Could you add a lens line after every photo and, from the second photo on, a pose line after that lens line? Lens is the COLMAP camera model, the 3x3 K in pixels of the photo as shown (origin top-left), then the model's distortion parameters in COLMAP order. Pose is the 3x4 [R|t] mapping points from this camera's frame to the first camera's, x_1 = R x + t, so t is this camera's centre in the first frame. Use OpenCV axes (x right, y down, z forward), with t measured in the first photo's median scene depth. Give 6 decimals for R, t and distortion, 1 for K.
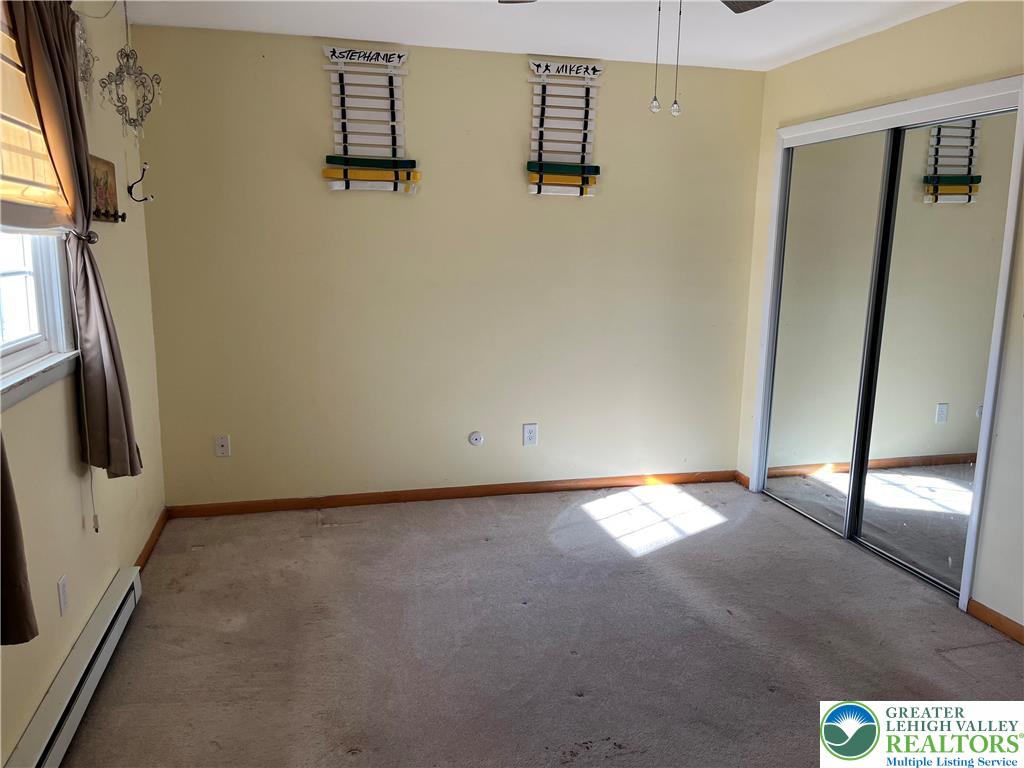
lens RADIAL K [[771.2, 0, 512.0], [0, 771.2, 384.0], [0, 0, 1]] dist [0.070301, -0.087094]
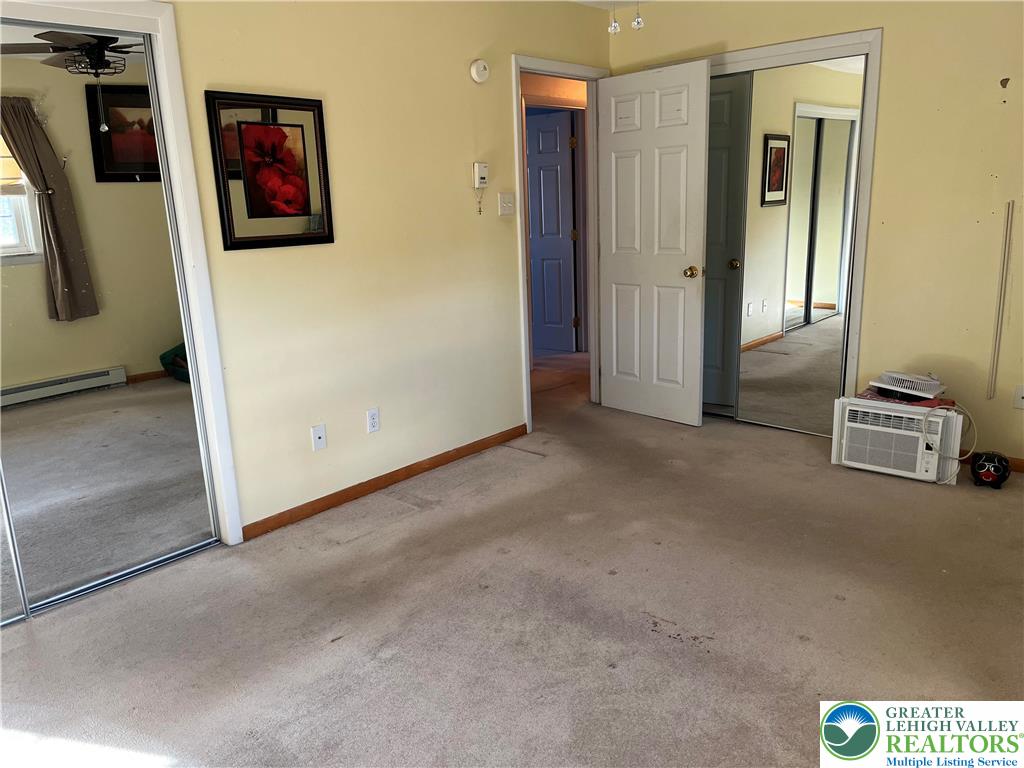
lens RADIAL K [[771.2, 0, 512.0], [0, 771.2, 384.0], [0, 0, 1]] dist [0.070301, -0.087094]
pose [[-0.539509, -0.198315, 0.818292, -0.439329], [0.178526, 0.922825, 0.341353, -0.200683], [-0.822836, 0.330249, -0.462468, 1.151450]]
